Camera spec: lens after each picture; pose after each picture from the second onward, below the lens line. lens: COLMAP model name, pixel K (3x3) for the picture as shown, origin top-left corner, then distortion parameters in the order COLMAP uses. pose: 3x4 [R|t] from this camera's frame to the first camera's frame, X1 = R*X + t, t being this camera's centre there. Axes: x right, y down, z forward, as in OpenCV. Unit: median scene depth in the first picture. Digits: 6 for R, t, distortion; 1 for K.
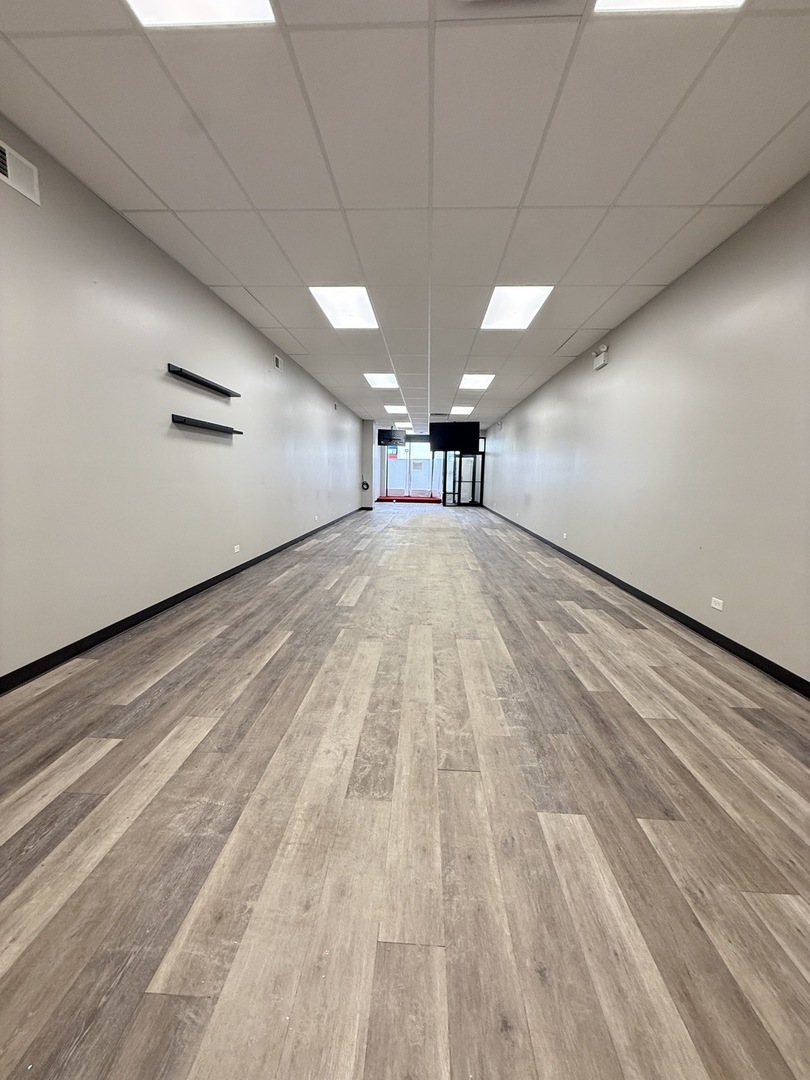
lens RADIAL K [[427.2, 0, 406.0], [0, 427.2, 539.2], [0, 0, 1]] dist [0.001834, 0.000110]
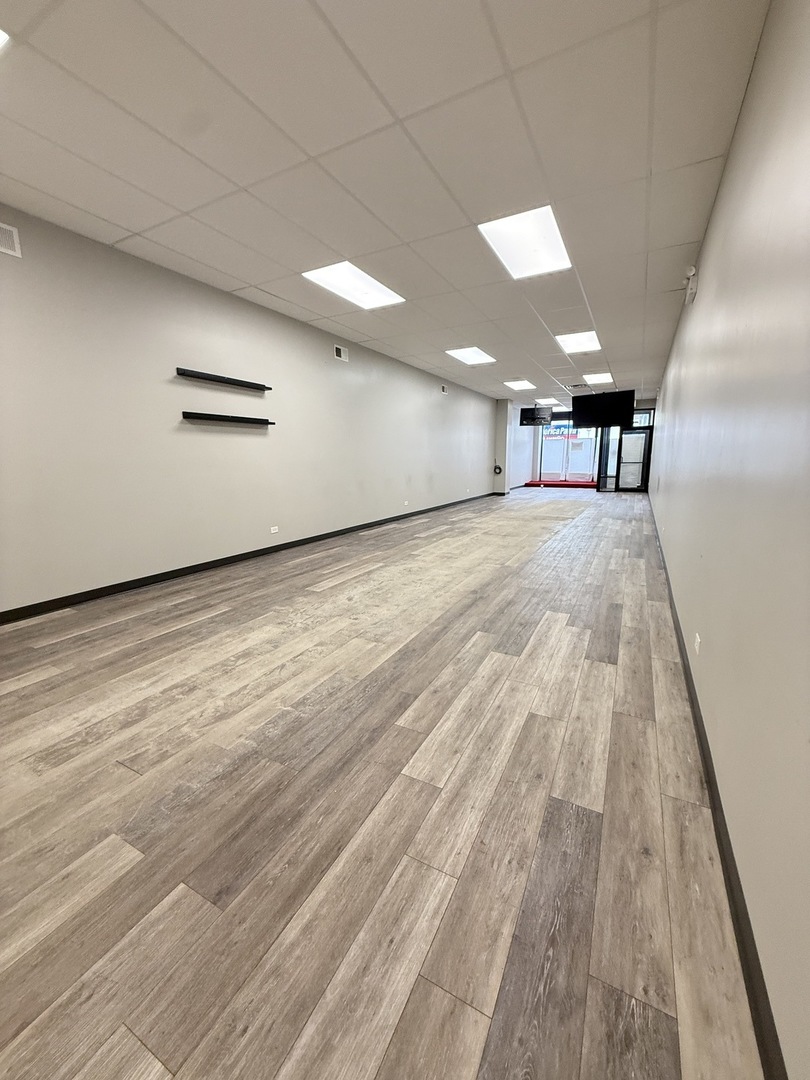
lens RADIAL K [[427.2, 0, 401.4], [0, 427.2, 539.7], [0, 0, 1]] dist [0.001834, 0.000110]
pose [[0.904441, 0.051132, -0.423523, 0.579379], [-0.036073, 0.998402, 0.043502, -0.018567], [0.425070, -0.024067, 0.904840, 0.221318]]
